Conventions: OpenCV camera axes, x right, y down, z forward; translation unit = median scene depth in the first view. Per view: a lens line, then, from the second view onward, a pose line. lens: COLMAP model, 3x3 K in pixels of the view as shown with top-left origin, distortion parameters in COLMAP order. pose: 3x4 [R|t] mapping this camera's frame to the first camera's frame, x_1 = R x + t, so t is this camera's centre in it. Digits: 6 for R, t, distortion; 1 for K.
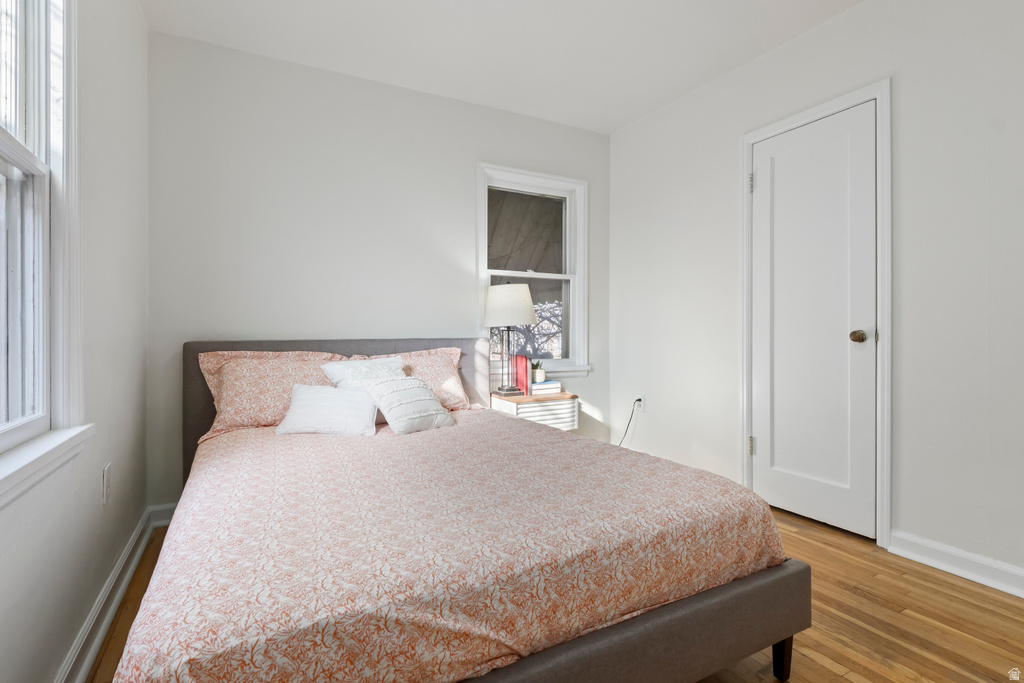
lens RADIAL K [[489.5, 0, 508.1], [0, 489.5, 333.8], [0, 0, 1]] dist [0.001687, 0.000735]
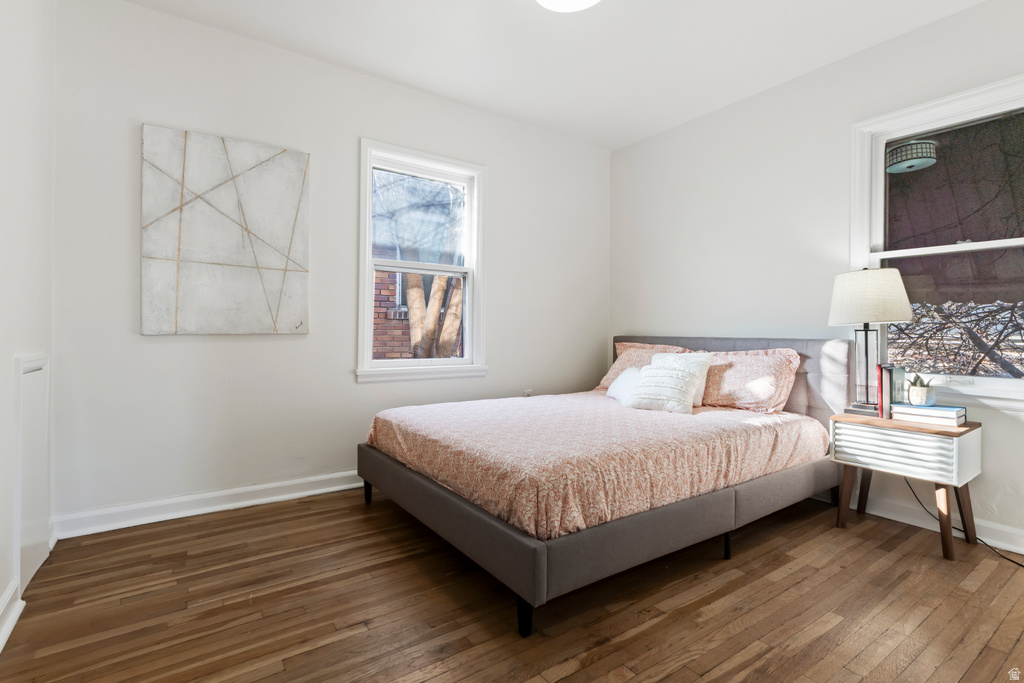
lens RADIAL K [[489.5, 0, 512.8], [0, 489.5, 337.4], [0, 0, 1]] dist [0.001687, 0.000735]
pose [[0.129227, 0.018119, -0.991449, 0.771115], [-0.014356, 0.999762, 0.016400, -0.000430], [0.991511, 0.012114, 0.129457, 0.378580]]
